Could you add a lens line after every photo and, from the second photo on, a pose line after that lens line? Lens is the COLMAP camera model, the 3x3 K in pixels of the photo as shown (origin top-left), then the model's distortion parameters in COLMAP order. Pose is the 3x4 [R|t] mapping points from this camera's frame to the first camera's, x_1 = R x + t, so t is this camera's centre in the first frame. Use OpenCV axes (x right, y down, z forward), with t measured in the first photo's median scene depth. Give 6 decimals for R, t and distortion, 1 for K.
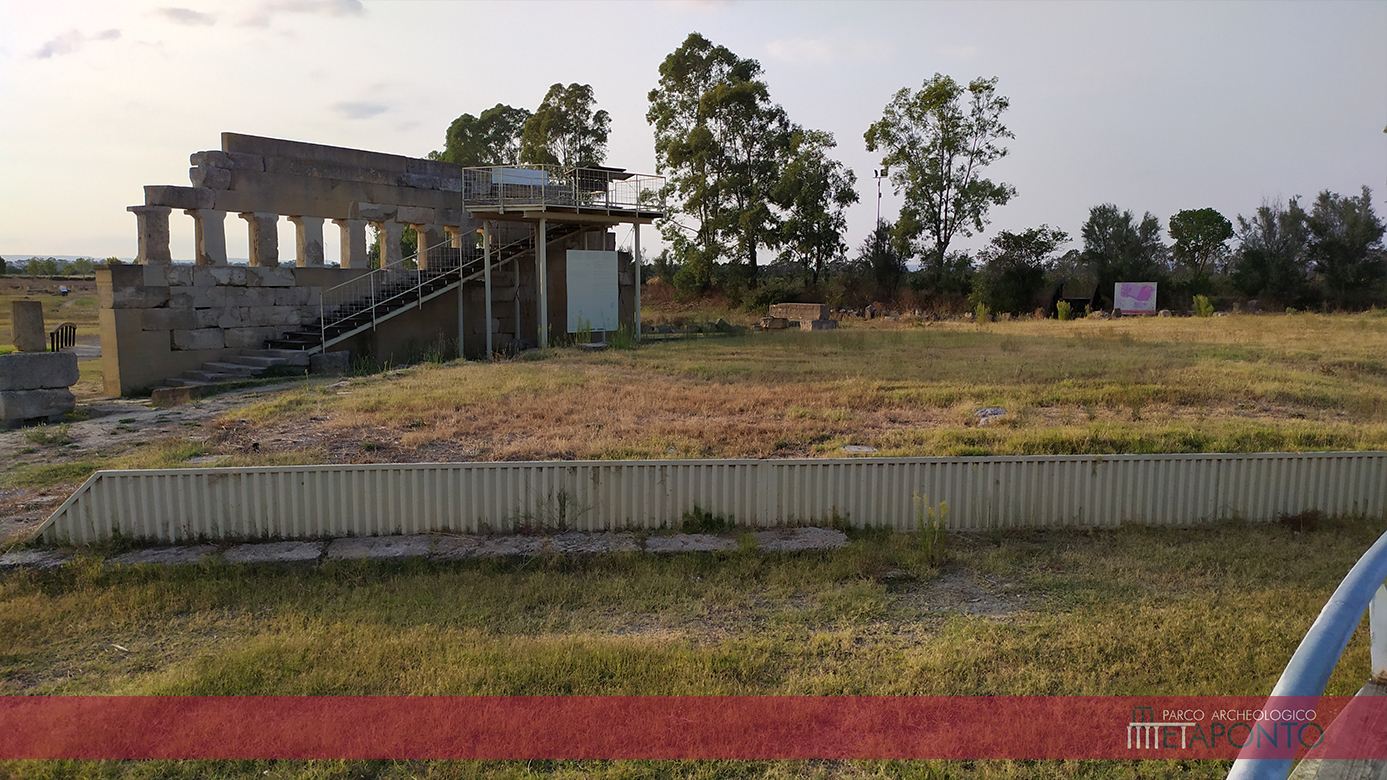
lens RADIAL K [[1037.2, 0, 693.5], [0, 1037.2, 390.0], [0, 0, 1]] dist [0.053371, -0.039977]
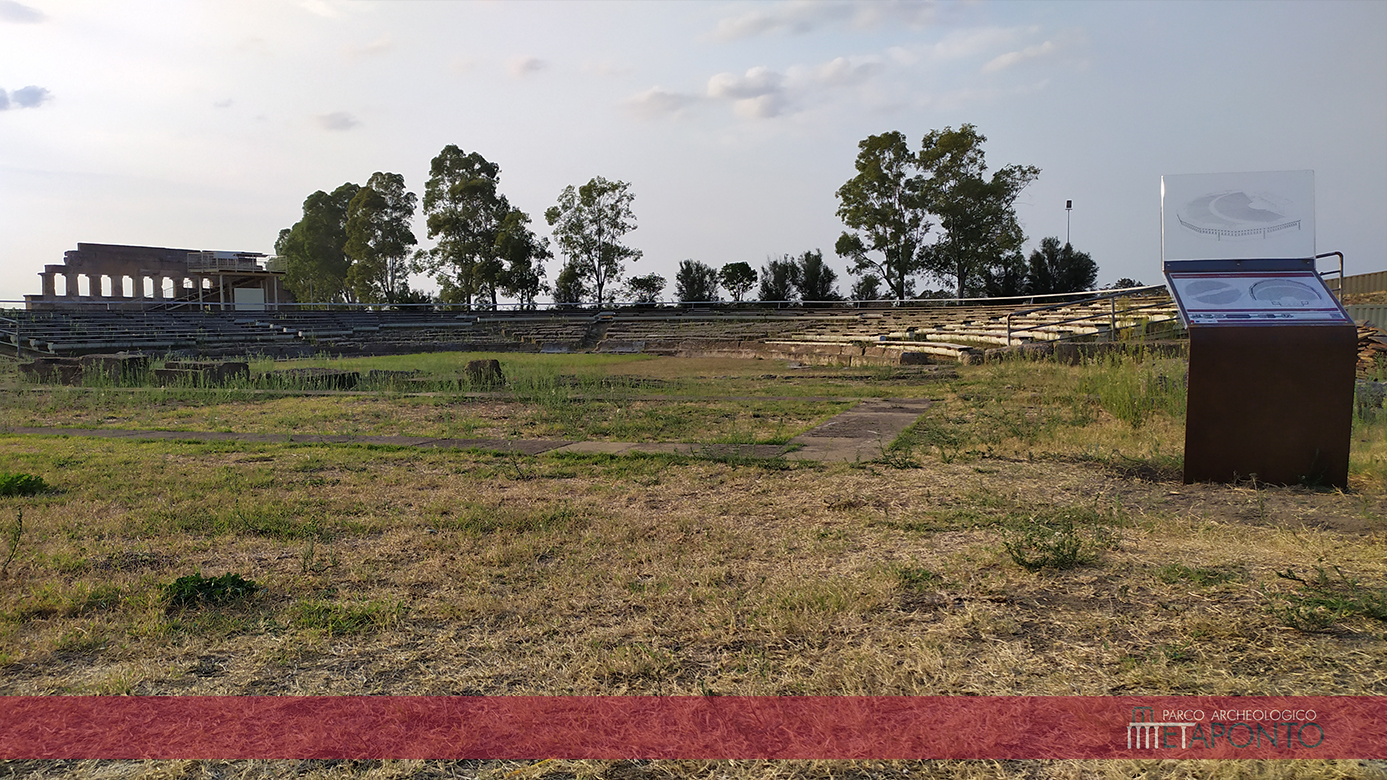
lens RADIAL K [[1013.8, 0, 690.3], [0, 1013.8, 388.9], [0, 0, 1]] dist [0.080832, -0.136136]
pose [[0.998508, -0.016498, 0.052055, 0.290312], [0.018616, 0.999007, -0.040474, 0.075038], [-0.051336, 0.041383, 0.997824, -0.494105]]
